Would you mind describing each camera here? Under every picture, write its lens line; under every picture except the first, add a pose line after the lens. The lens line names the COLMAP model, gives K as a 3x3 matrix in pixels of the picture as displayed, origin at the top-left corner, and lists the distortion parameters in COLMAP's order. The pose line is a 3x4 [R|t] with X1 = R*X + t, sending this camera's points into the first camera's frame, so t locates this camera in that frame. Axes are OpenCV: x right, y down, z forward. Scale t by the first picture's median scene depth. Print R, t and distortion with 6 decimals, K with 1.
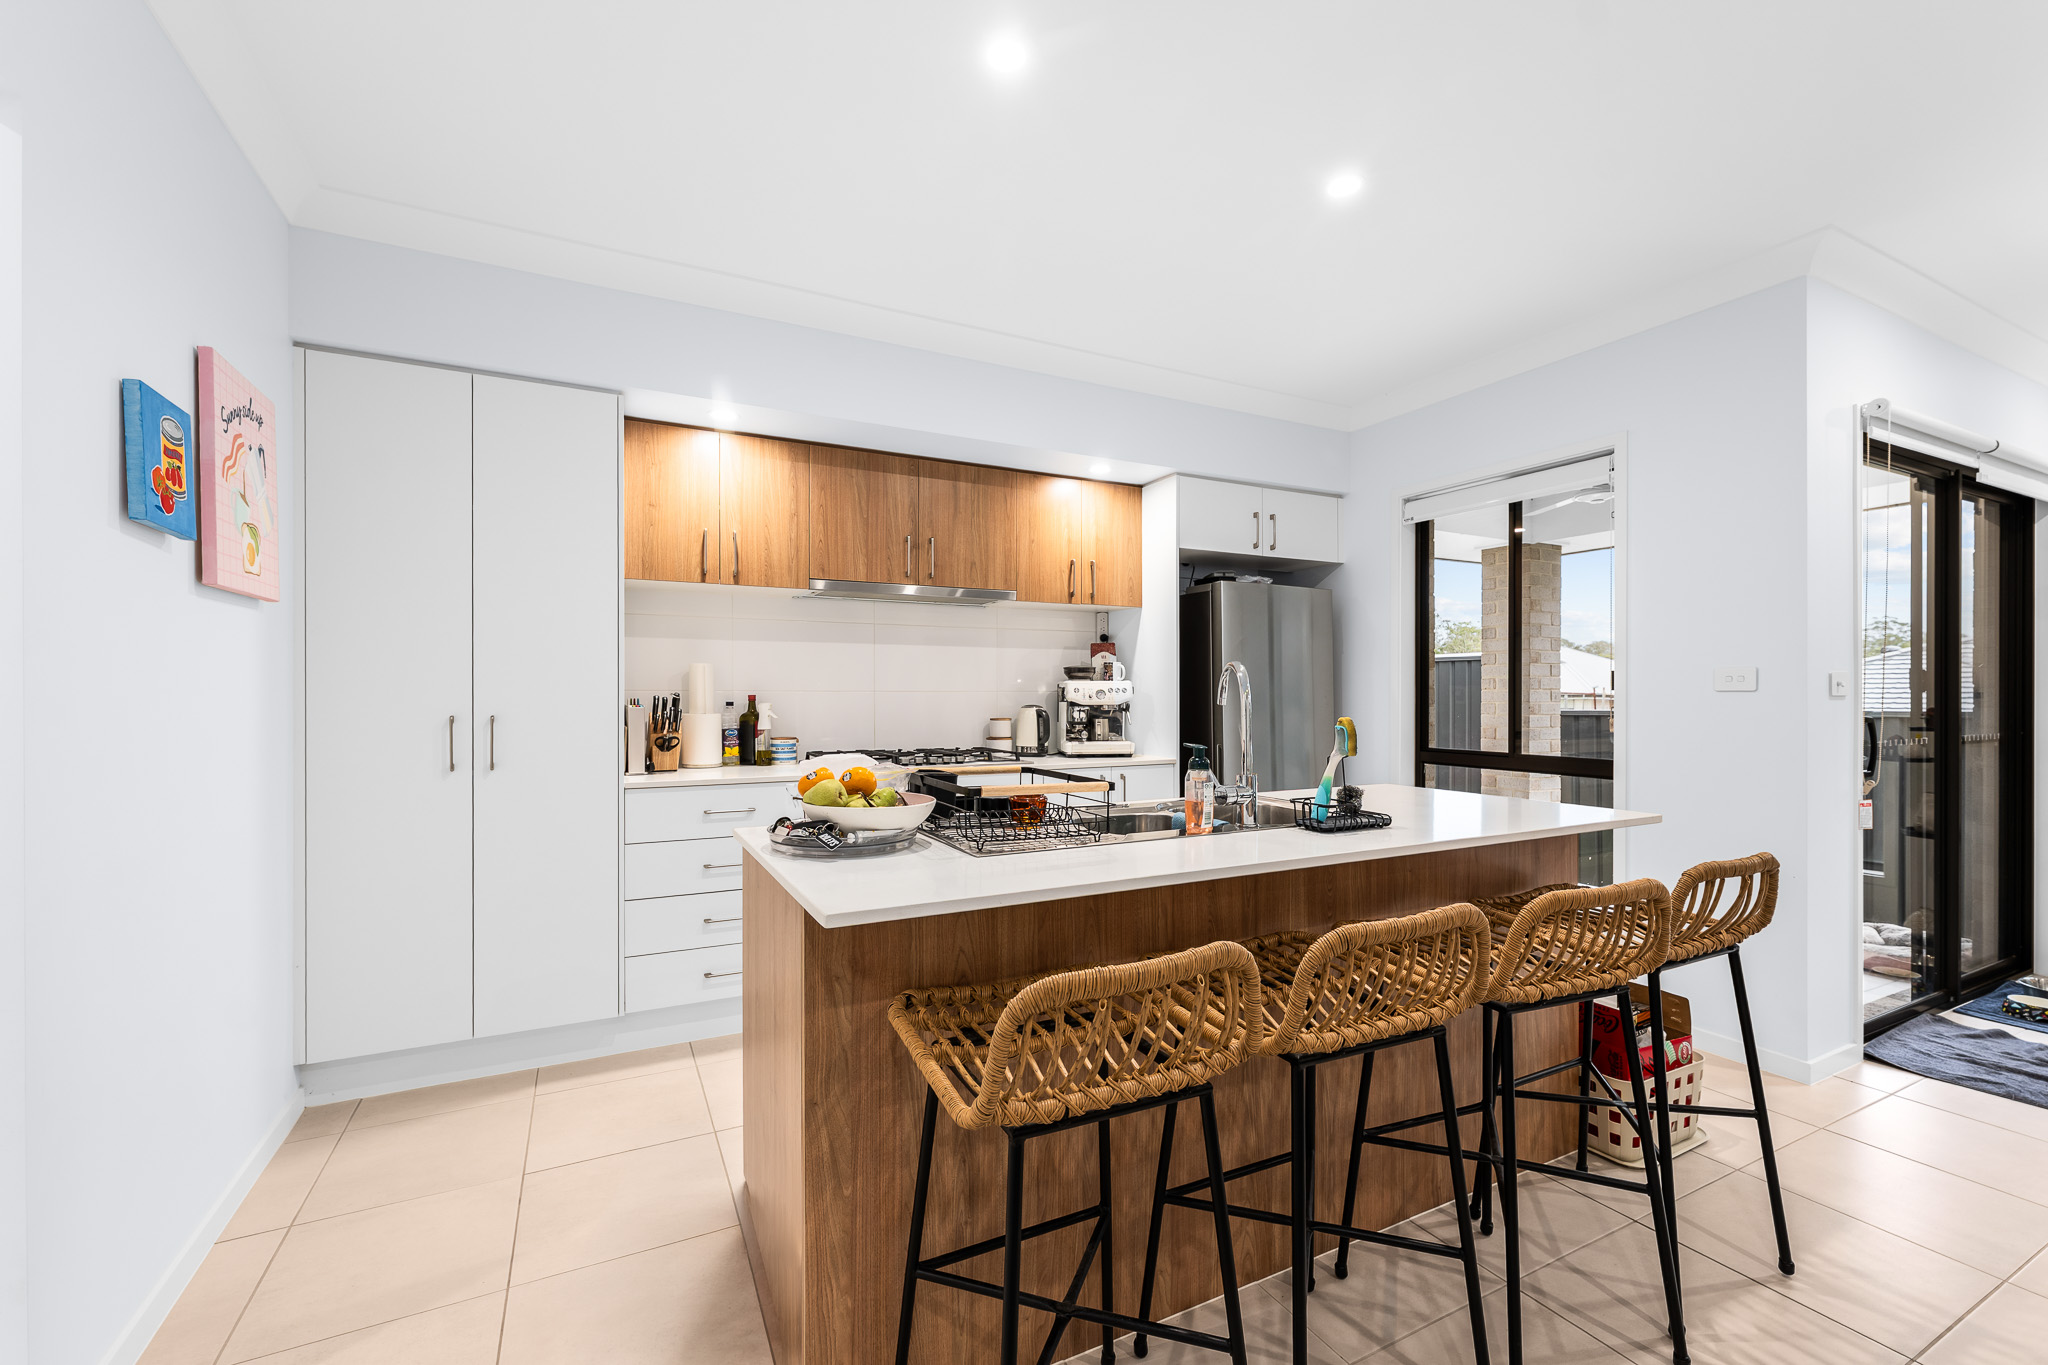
lens RADIAL K [[848.7, 0, 1009.1], [0, 848.7, 694.1], [0, 0, 1]] dist [-0.000676, -0.000214]
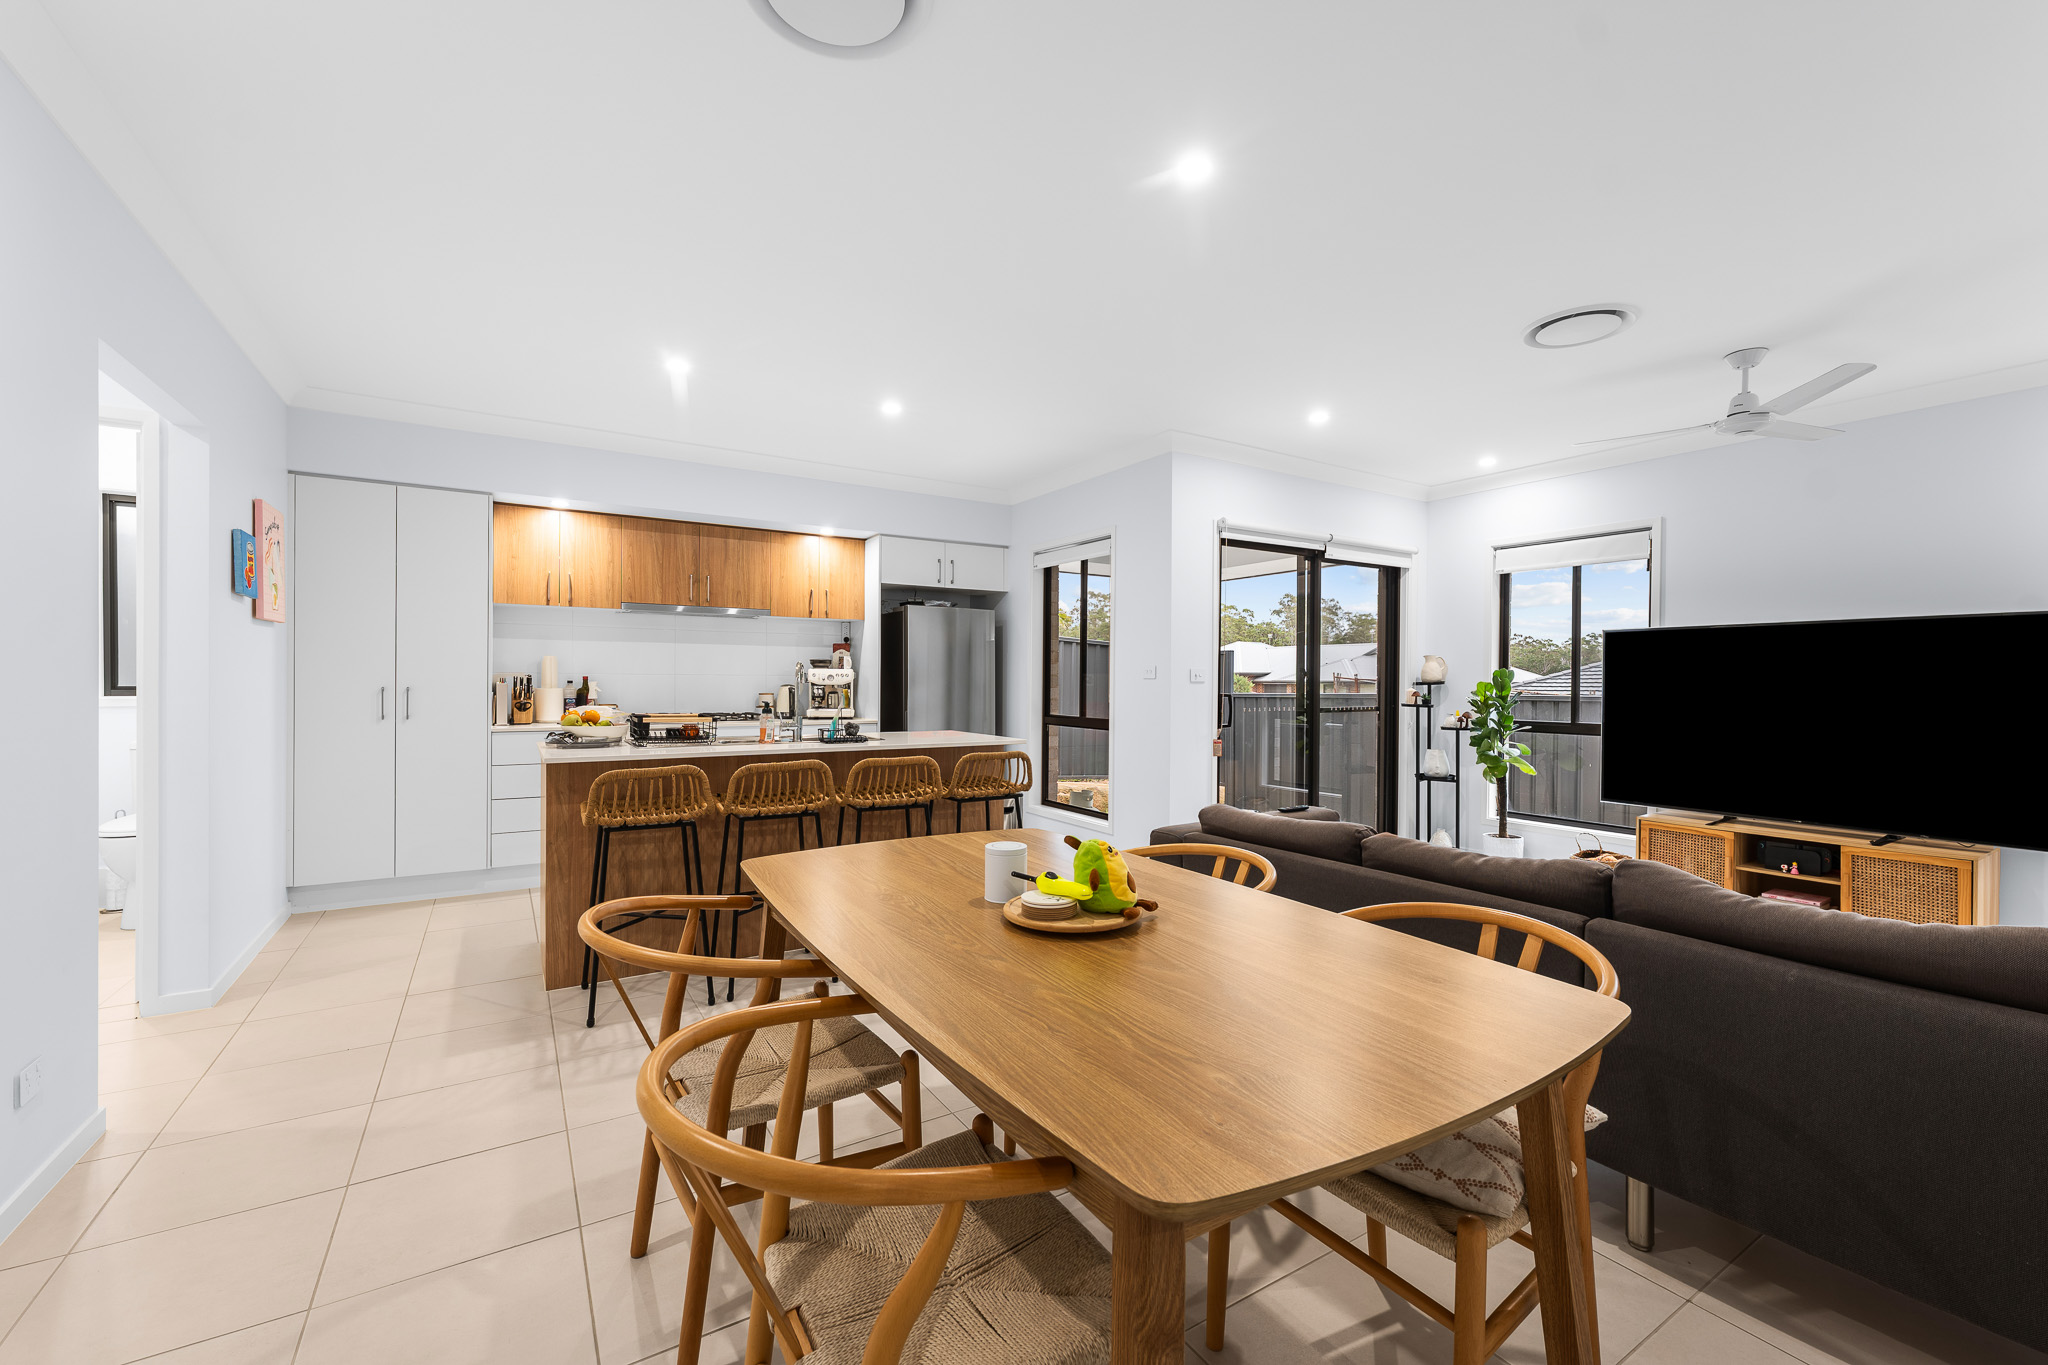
lens RADIAL K [[848.7, 0, 1022.8], [0, 848.7, 683.5], [0, 0, 1]] dist [-0.000676, -0.000214]
pose [[0.995950, 0.008091, 0.089547, 0.354552], [-0.008625, 0.999947, 0.005587, -0.001667], [-0.089497, -0.006336, 0.995967, -0.611461]]
